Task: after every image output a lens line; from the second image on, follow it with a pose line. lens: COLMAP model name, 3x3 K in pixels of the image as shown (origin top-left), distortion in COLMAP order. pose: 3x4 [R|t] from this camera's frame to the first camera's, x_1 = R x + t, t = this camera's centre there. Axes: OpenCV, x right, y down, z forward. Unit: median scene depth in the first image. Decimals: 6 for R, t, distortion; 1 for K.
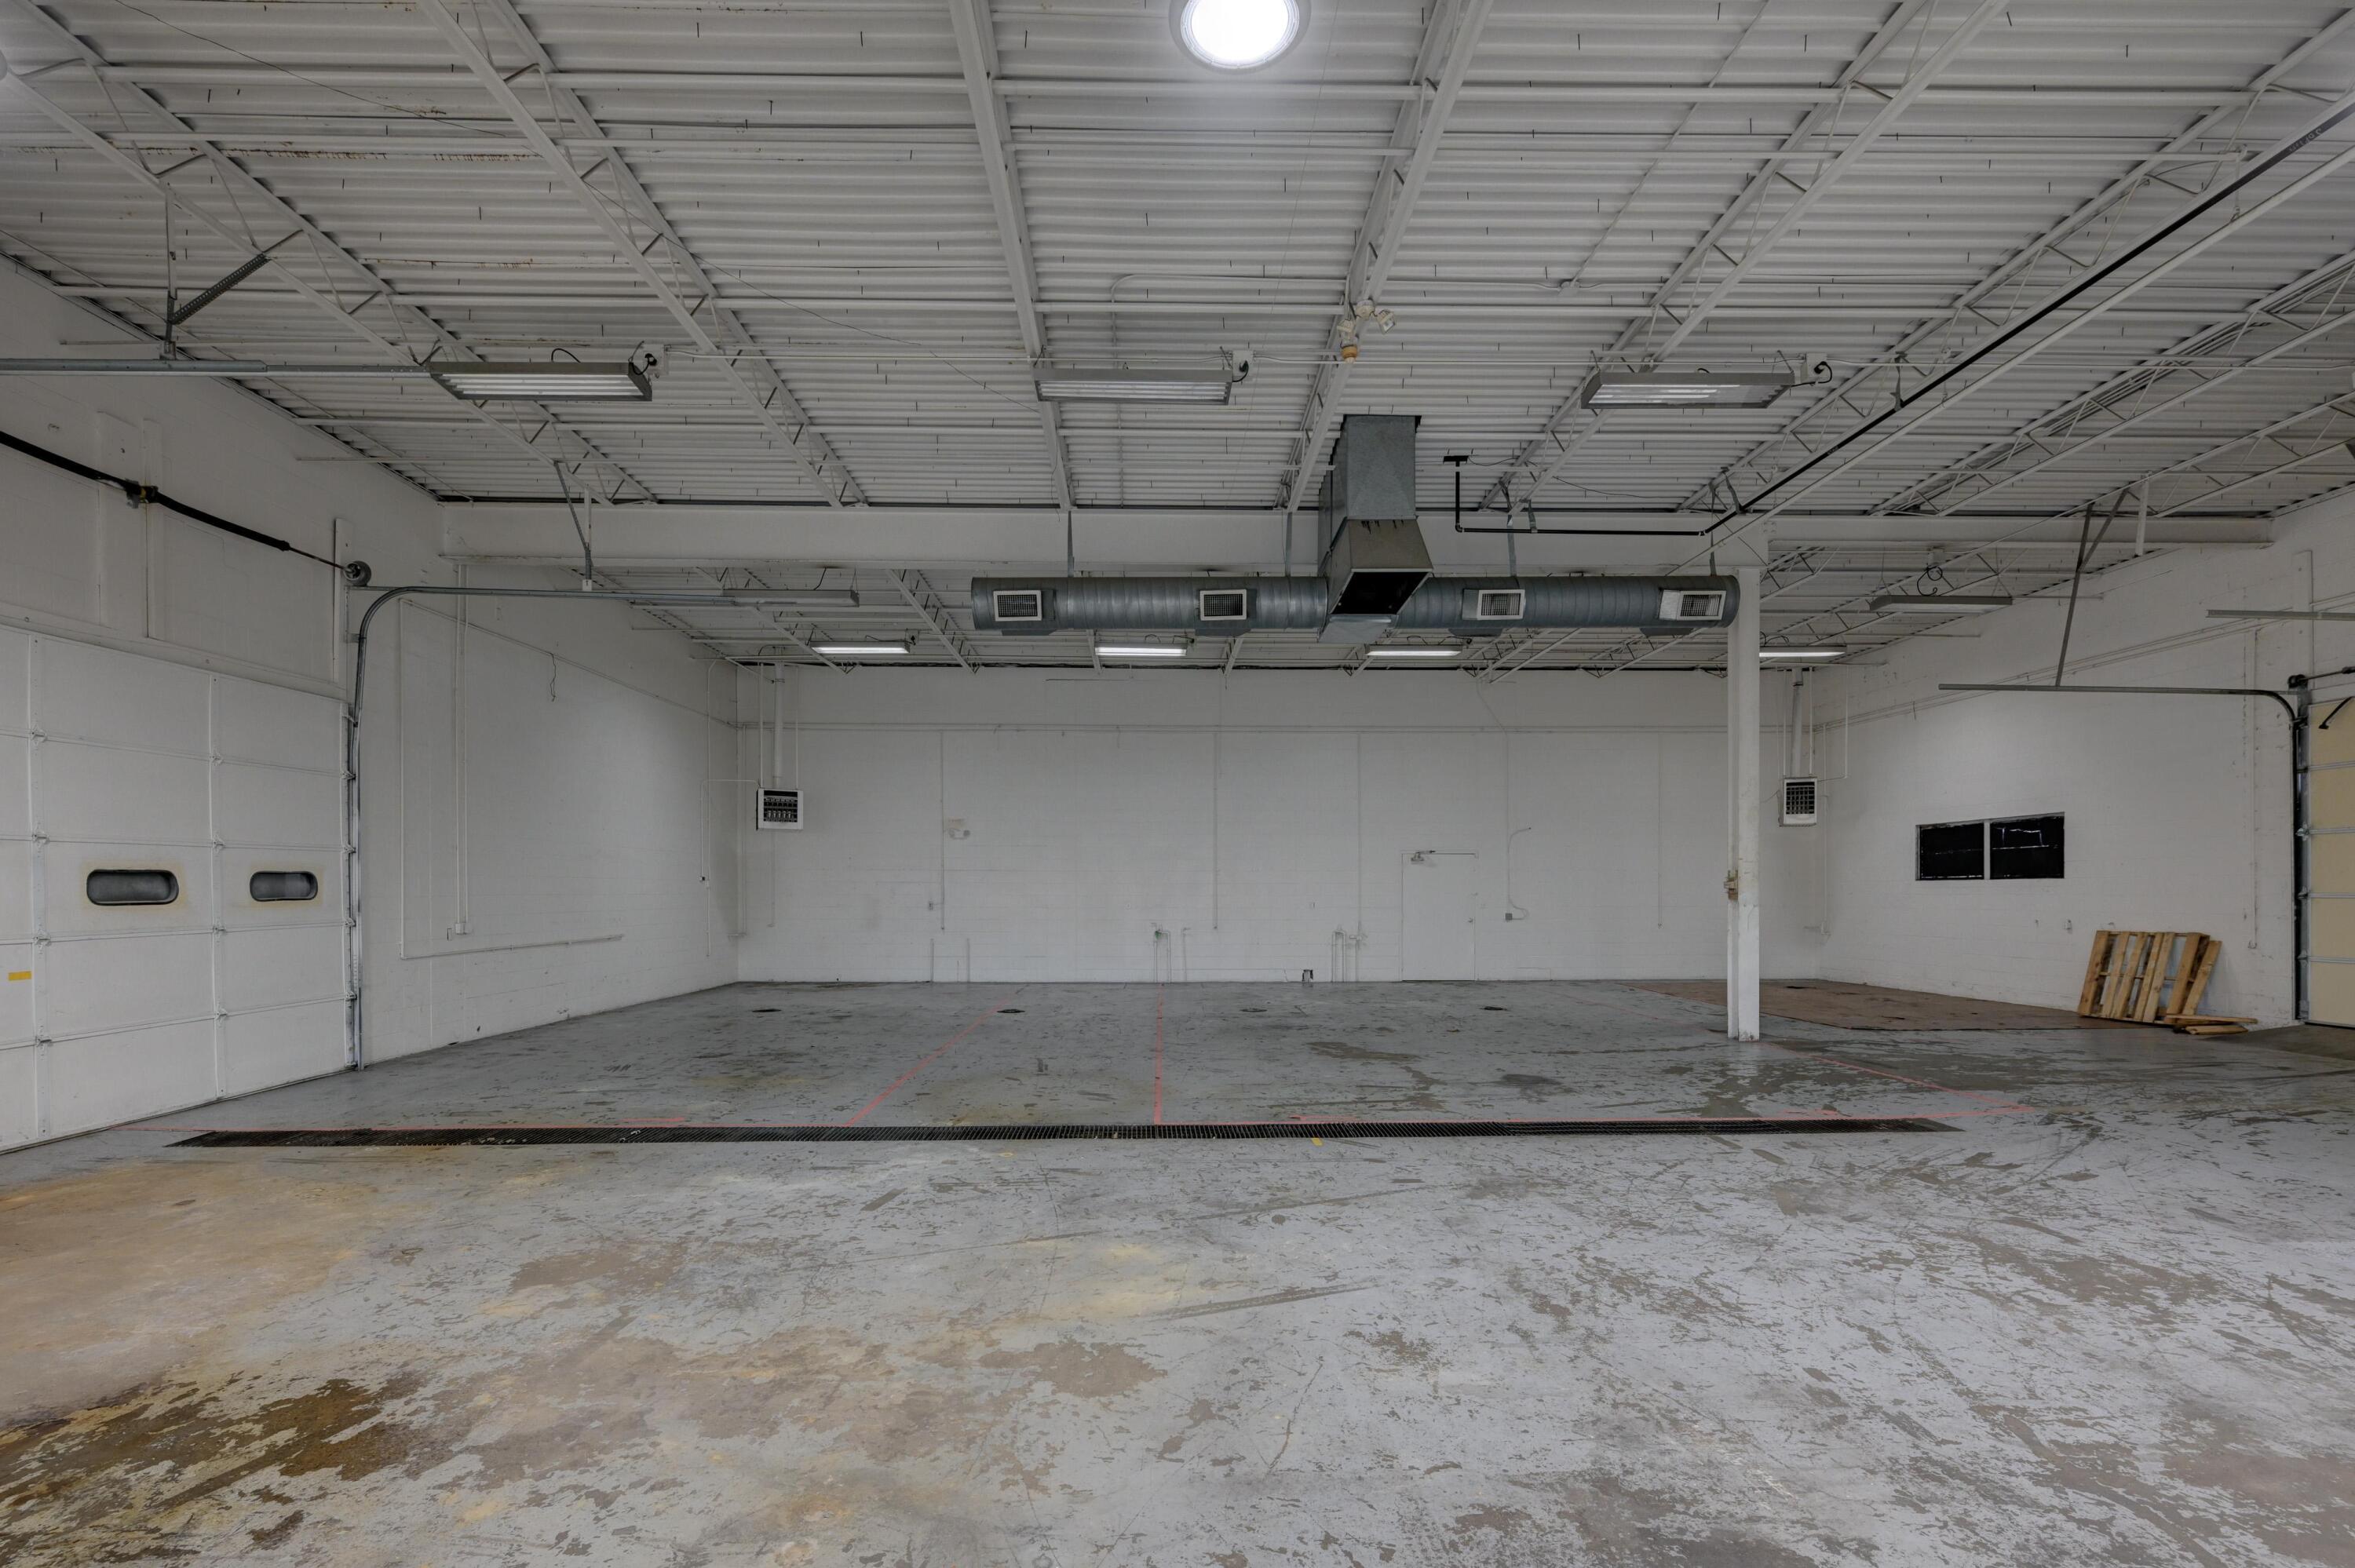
lens RADIAL K [[1050.5, 0, 1151.4], [0, 1050.5, 907.3], [0, 0, 1]] dist [-0.001923, 0.000872]
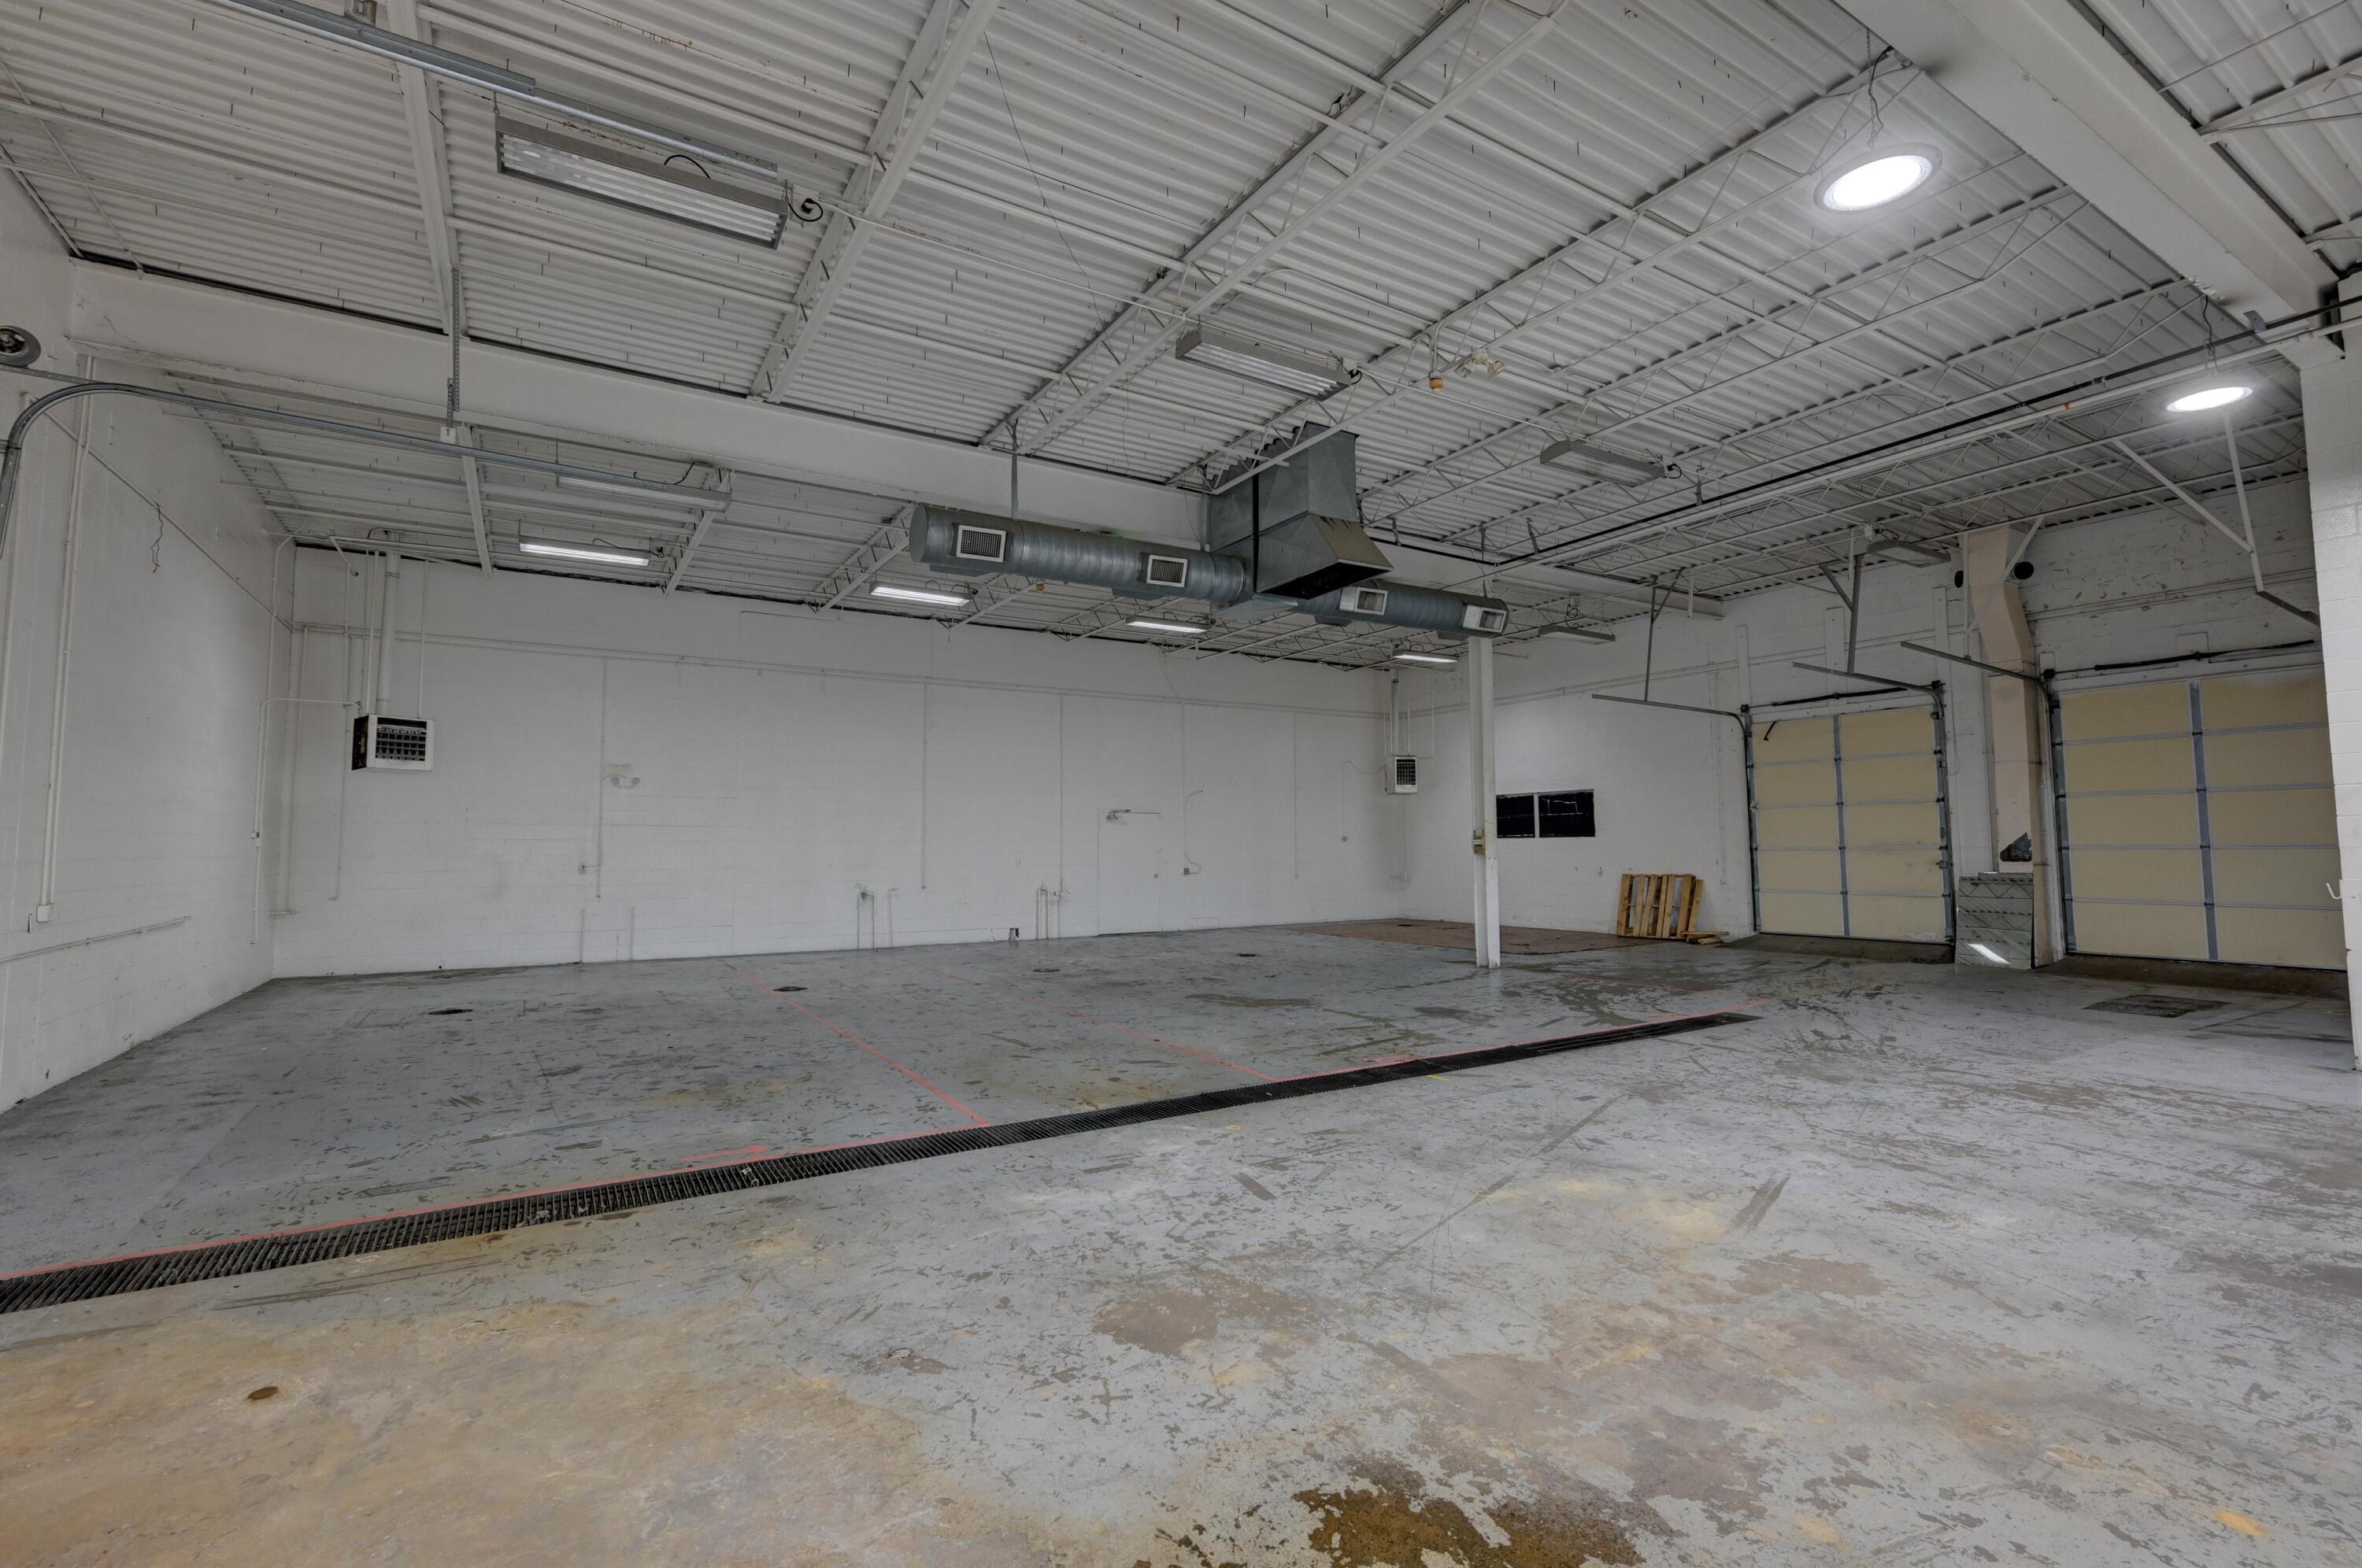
lens RADIAL K [[1053.7, 0, 1162.8], [0, 1053.7, 782.9], [0, 0, 1]] dist [-0.001923, 0.000872]
pose [[0.862956, 0.027316, 0.504540, -0.412289], [0.011604, 0.997203, -0.073836, -0.003709], [-0.505146, 0.069572, 0.860225, 0.115182]]
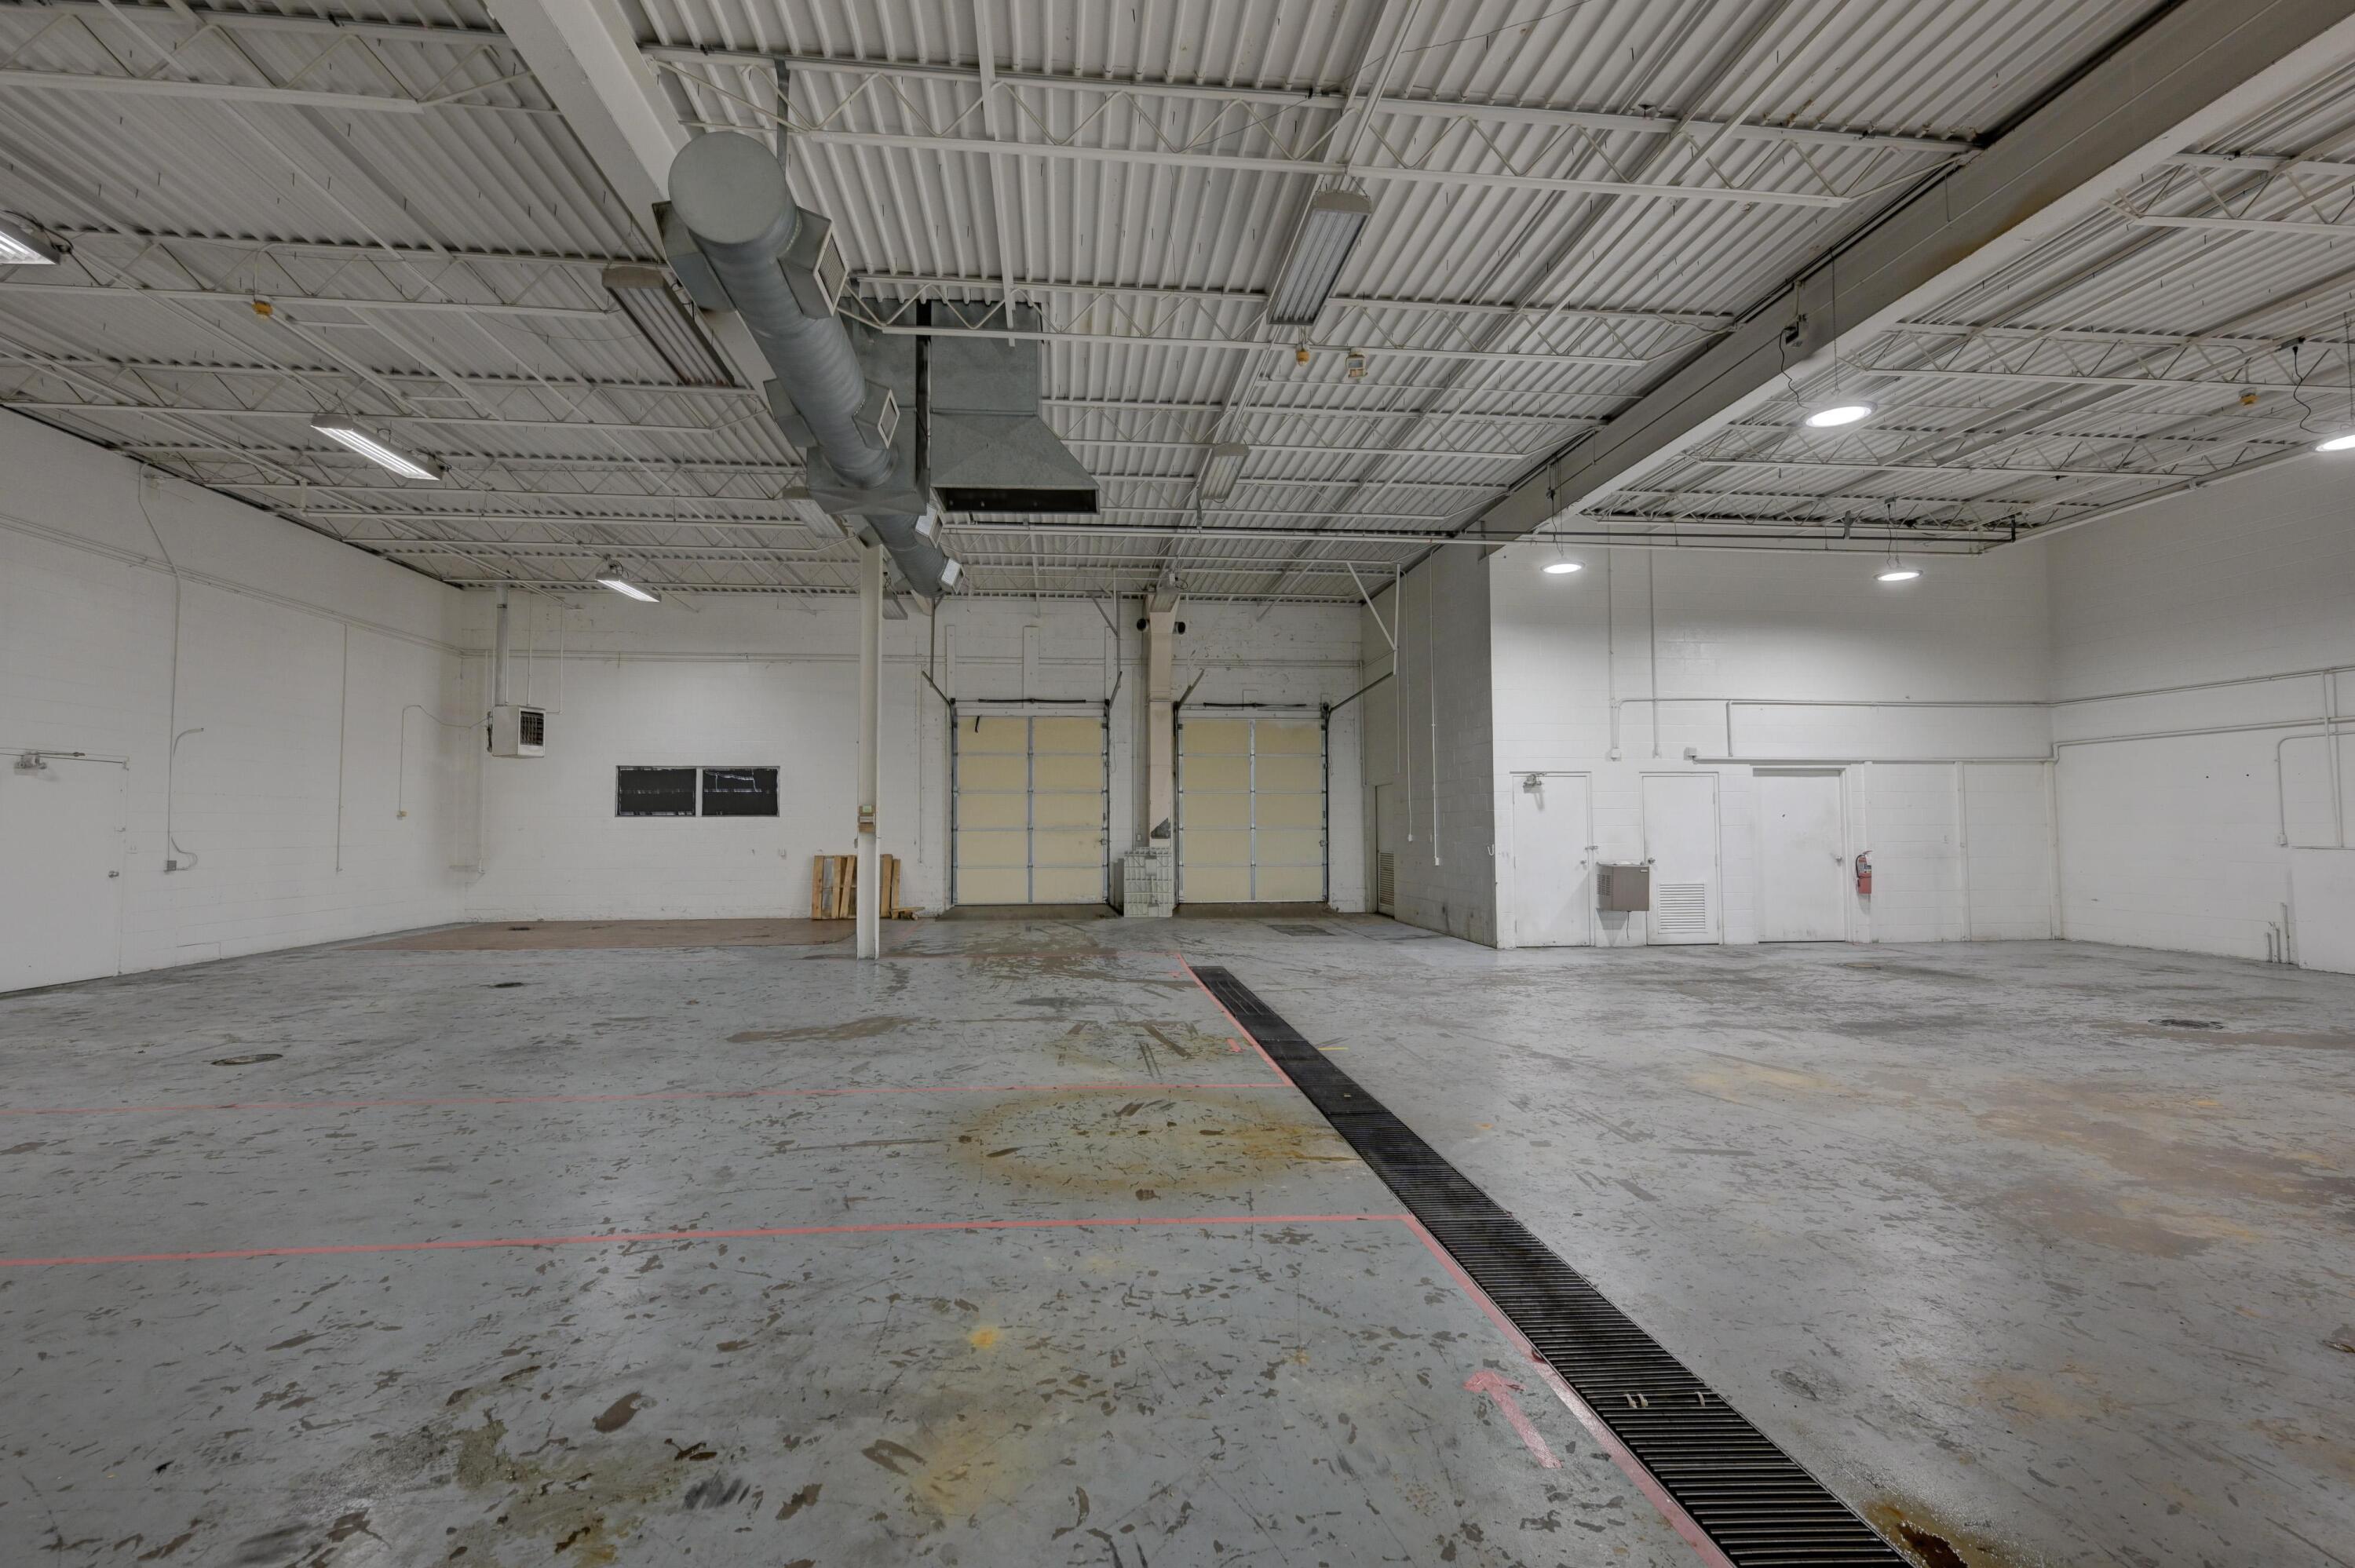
lens RADIAL K [[1050.5, 0, 1167.4], [0, 1050.5, 776.4], [0, 0, 1]] dist [-0.001923, 0.000872]
pose [[-0.083101, 0.050728, 0.995249, -0.594028], [0.015884, 0.998644, -0.049575, -0.007036], [-0.996415, 0.011689, -0.083794, 0.801877]]
